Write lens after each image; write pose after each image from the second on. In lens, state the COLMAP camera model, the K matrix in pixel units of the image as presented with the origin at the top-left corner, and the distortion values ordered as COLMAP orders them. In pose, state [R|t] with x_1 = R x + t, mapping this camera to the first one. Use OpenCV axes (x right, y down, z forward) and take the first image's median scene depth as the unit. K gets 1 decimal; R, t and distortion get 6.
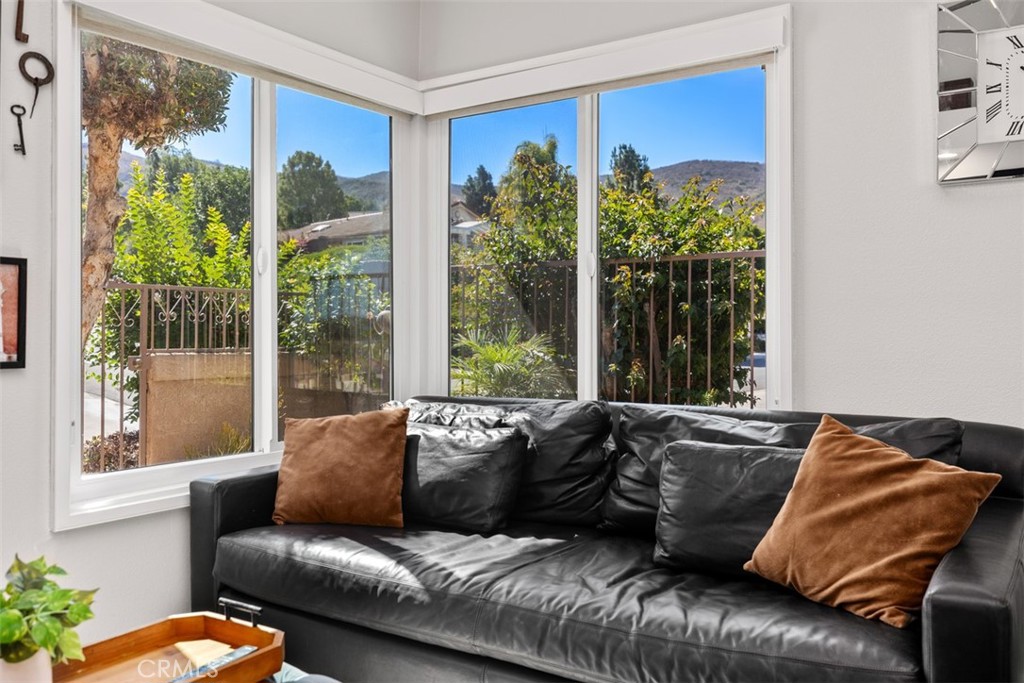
lens RADIAL K [[871.4, 0, 513.6], [0, 871.4, 337.5], [0, 0, 1]] dist [-0.000786, -0.008987]
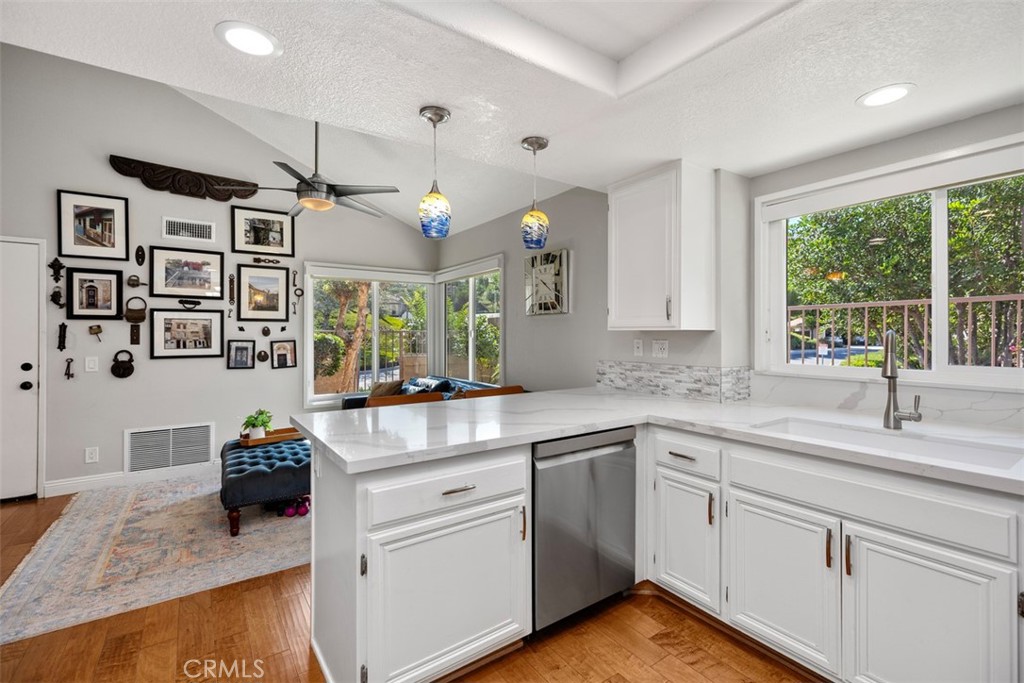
lens RADIAL K [[464.2, 0, 515.3], [0, 464.2, 335.2], [0, 0, 1]] dist [0.008419, -0.001377]
pose [[0.930313, -0.000228, -0.366766, 1.033757], [-0.000752, 0.999997, -0.002529, -0.097076], [0.366765, 0.002629, 0.930310, -0.553587]]
